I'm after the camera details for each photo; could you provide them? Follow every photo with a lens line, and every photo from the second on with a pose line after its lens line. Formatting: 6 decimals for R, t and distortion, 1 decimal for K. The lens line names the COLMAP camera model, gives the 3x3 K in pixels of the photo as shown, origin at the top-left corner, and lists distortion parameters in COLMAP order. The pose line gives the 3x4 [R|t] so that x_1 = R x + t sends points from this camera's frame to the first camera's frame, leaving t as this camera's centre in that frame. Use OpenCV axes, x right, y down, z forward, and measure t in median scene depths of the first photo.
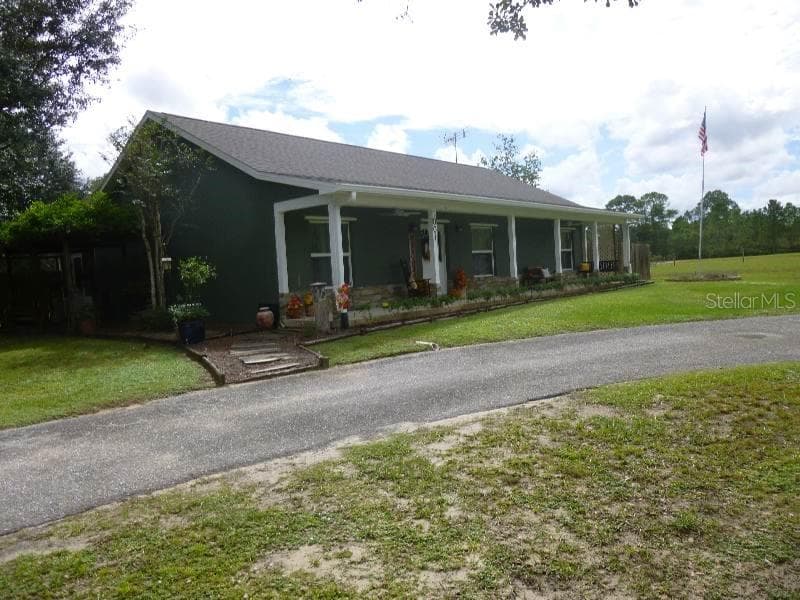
lens RADIAL K [[601.3, 0, 400.0], [0, 601.3, 300.0], [0, 0, 1]] dist [-0.036301, 0.004859]
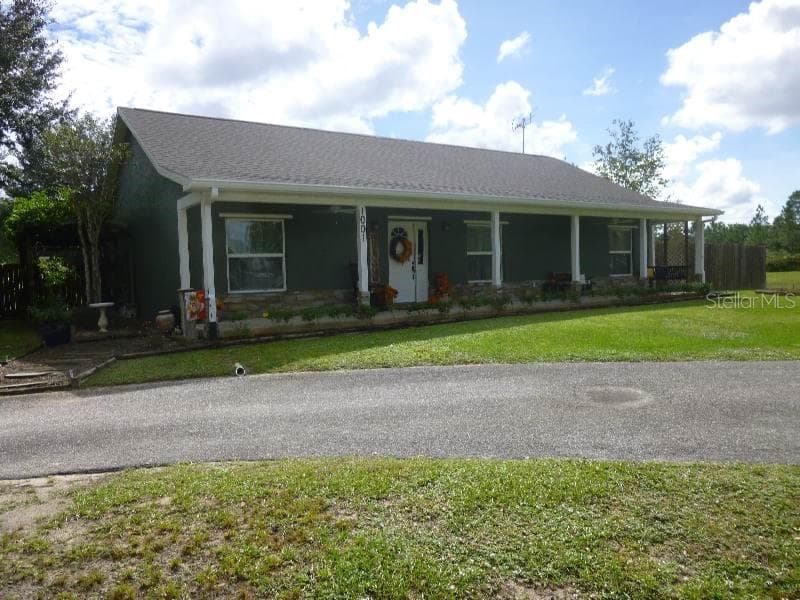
lens RADIAL K [[601.3, 0, 400.0], [0, 601.3, 300.0], [0, 0, 1]] dist [-0.036301, 0.004859]
pose [[0.959424, 0.041901, -0.278836, 0.285173], [-0.038687, 0.999106, 0.017022, -0.025068], [0.279300, -0.005545, 0.960188, 0.145635]]
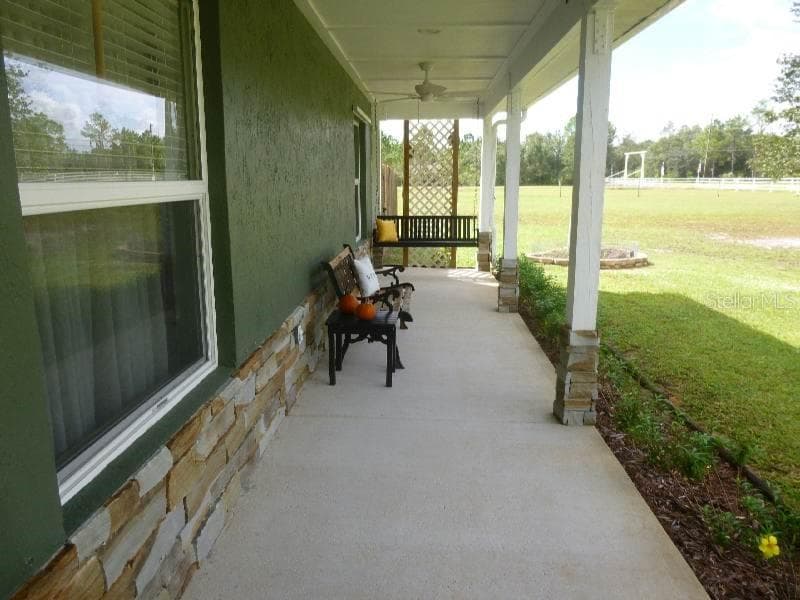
lens RADIAL K [[601.3, 0, 400.0], [0, 601.3, 300.0], [0, 0, 1]] dist [-0.036301, 0.004859]
pose [[0.782827, -0.068654, 0.618441, 0.114971], [-0.014750, 0.991568, 0.128747, -0.082871], [-0.622065, -0.109909, 0.775213, 0.961020]]
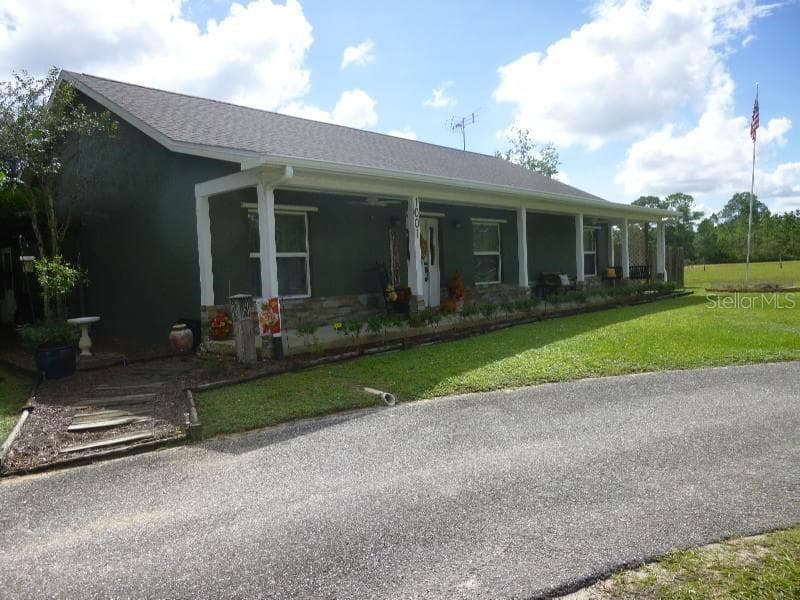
lens RADIAL K [[601.3, 0, 400.0], [0, 601.3, 300.0], [0, 0, 1]] dist [-0.036301, 0.004859]
pose [[0.999421, 0.017258, -0.029310, 0.048587], [-0.017221, 0.999851, 0.001523, -0.017404], [0.029332, -0.001017, 0.999569, 0.195757]]
